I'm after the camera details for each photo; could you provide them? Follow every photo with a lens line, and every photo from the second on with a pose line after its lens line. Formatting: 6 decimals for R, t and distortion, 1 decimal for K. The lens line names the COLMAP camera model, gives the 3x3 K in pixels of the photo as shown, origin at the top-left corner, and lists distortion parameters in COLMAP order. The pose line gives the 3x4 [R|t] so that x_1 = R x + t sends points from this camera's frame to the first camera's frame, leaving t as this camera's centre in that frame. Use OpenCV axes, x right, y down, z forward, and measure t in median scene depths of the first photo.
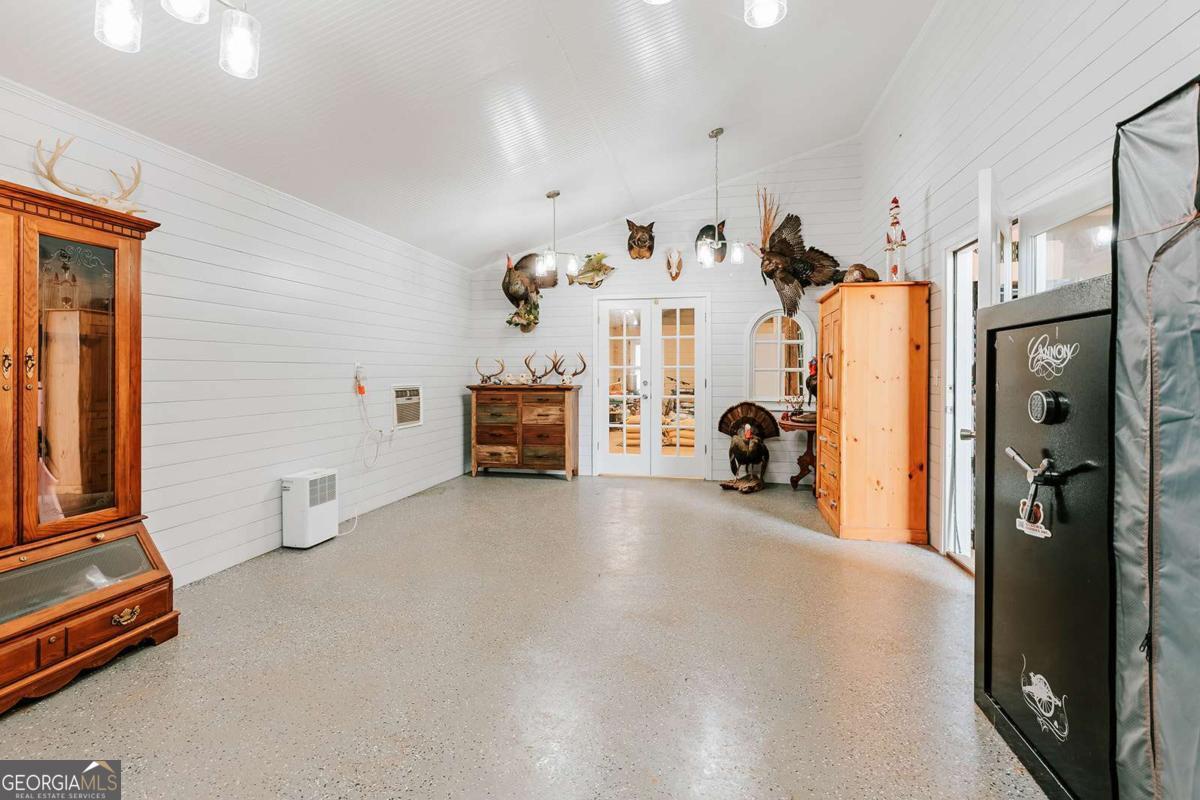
lens RADIAL K [[540.7, 0, 599.9], [0, 540.7, 372.5], [0, 0, 1]] dist [0.000244, 0.000199]
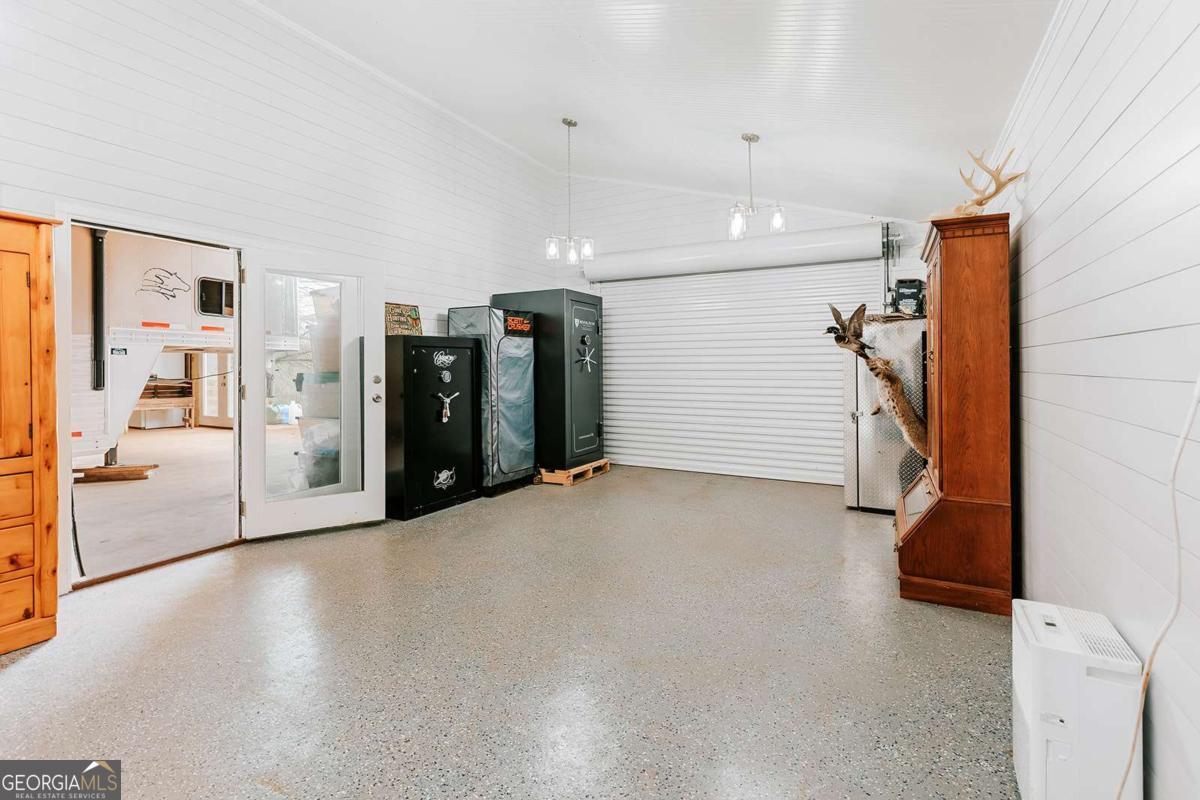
lens RADIAL K [[540.7, 0, 599.9], [0, 540.7, 372.5], [0, 0, 1]] dist [0.000244, 0.000199]
pose [[-0.959685, 0.000946, 0.281075, -1.124773], [0.002891, 0.999975, 0.006506, 0.036913], [-0.281061, 0.007056, -0.959664, 5.011885]]
